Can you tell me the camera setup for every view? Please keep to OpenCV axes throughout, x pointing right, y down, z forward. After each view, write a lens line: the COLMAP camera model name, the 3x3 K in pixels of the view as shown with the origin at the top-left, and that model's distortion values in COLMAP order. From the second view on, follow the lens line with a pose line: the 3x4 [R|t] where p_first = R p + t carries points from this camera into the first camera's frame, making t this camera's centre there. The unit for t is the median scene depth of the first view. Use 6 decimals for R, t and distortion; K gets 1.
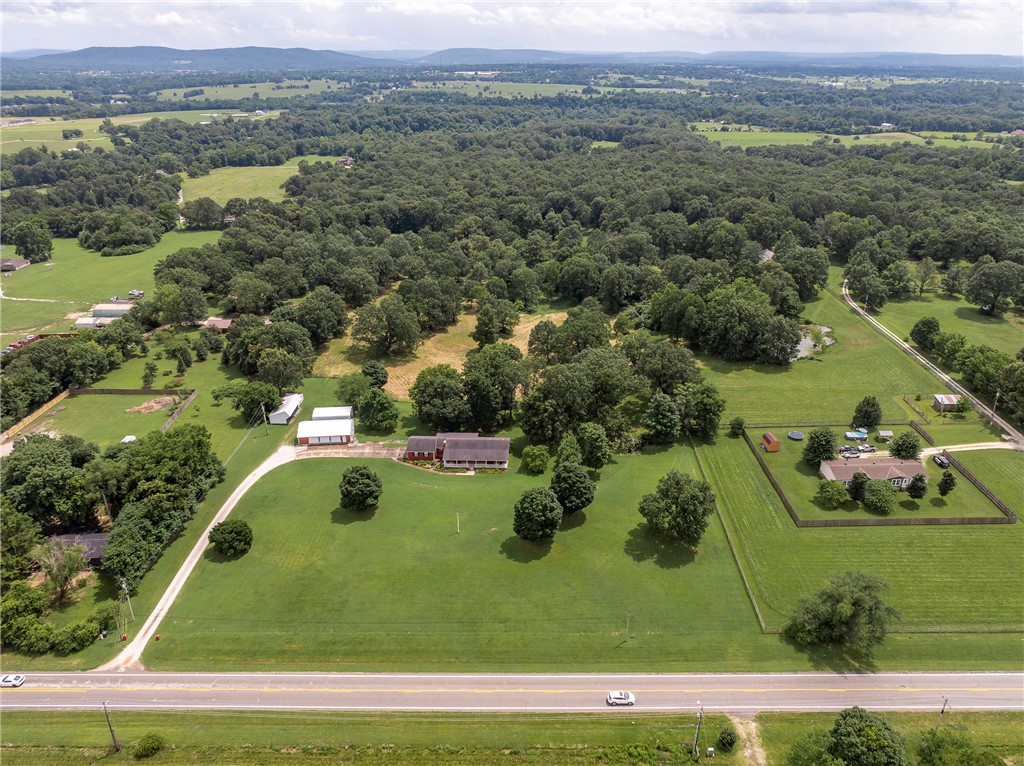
lens RADIAL K [[719.0, 0, 516.6], [0, 719.0, 388.3], [0, 0, 1]] dist [-0.023894, 0.008838]
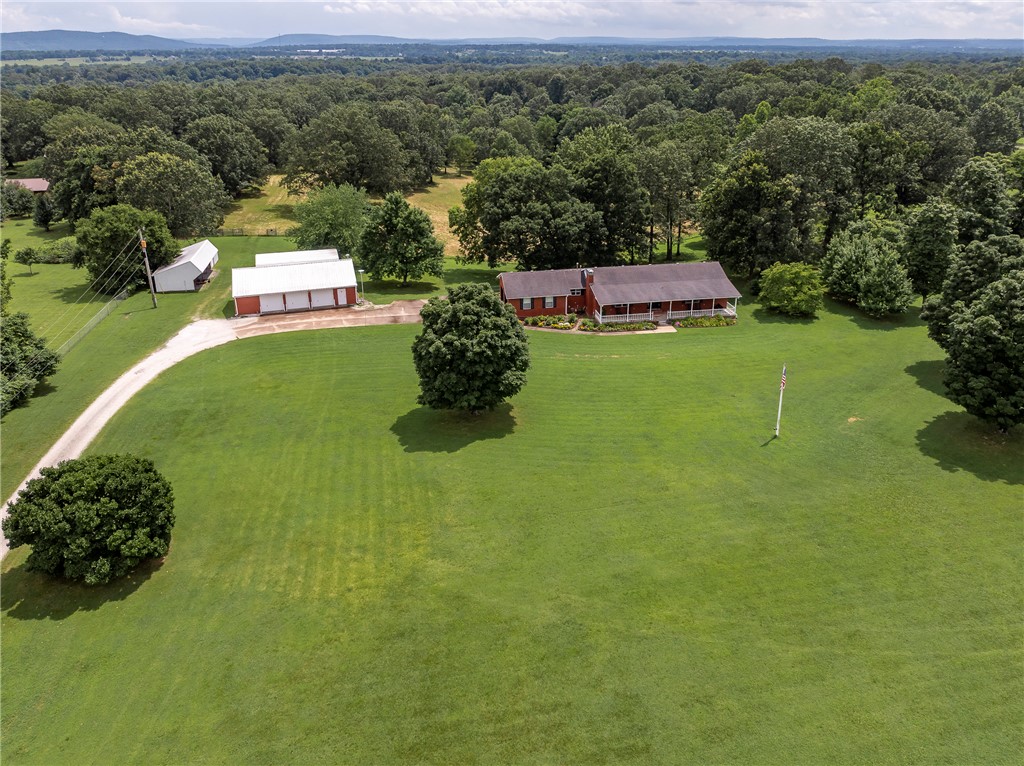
lens RADIAL K [[755.8, 0, 517.4], [0, 755.8, 317.9], [0, 0, 1]] dist [-0.026520, 0.012780]
pose [[0.980269, -0.069427, 0.185073, -0.183553], [0.085237, 0.993234, -0.078879, 0.107668], [-0.178344, 0.093098, 0.979554, 0.434643]]
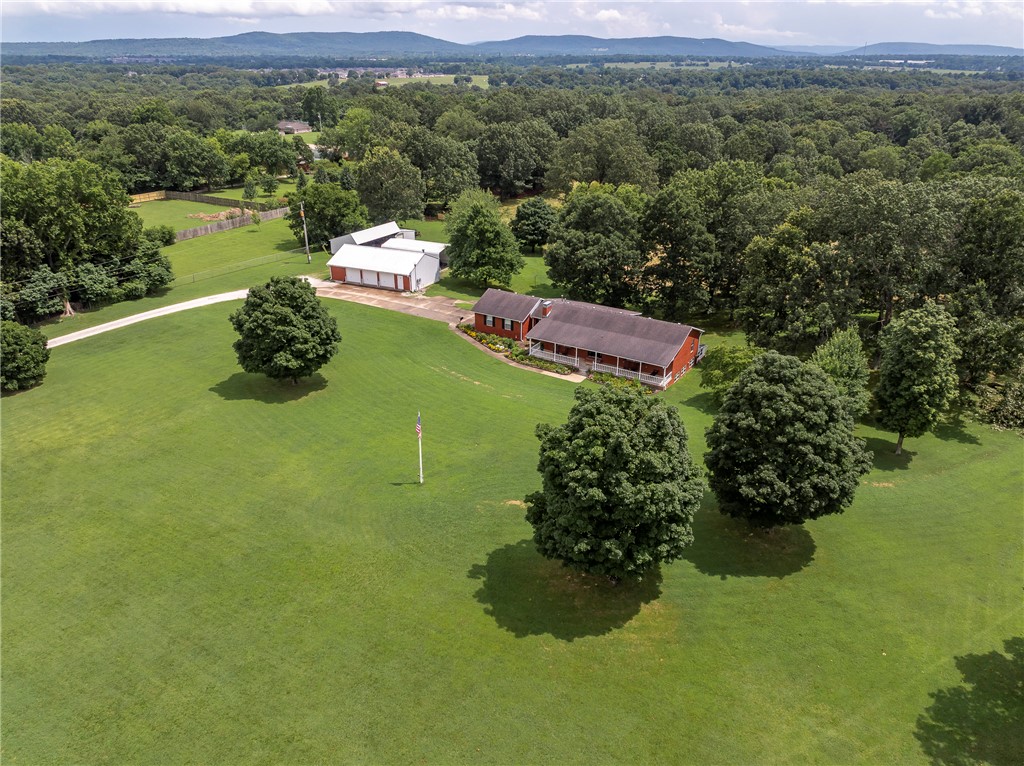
lens RADIAL K [[733.3, 0, 517.5], [0, 733.3, 386.3], [0, 0, 1]] dist [-0.036480, 0.021291]
pose [[0.871846, 0.209319, -0.442798, 0.075229], [-0.211393, 0.976350, 0.045316, 0.085070], [0.441812, 0.054096, 0.895475, 0.463840]]
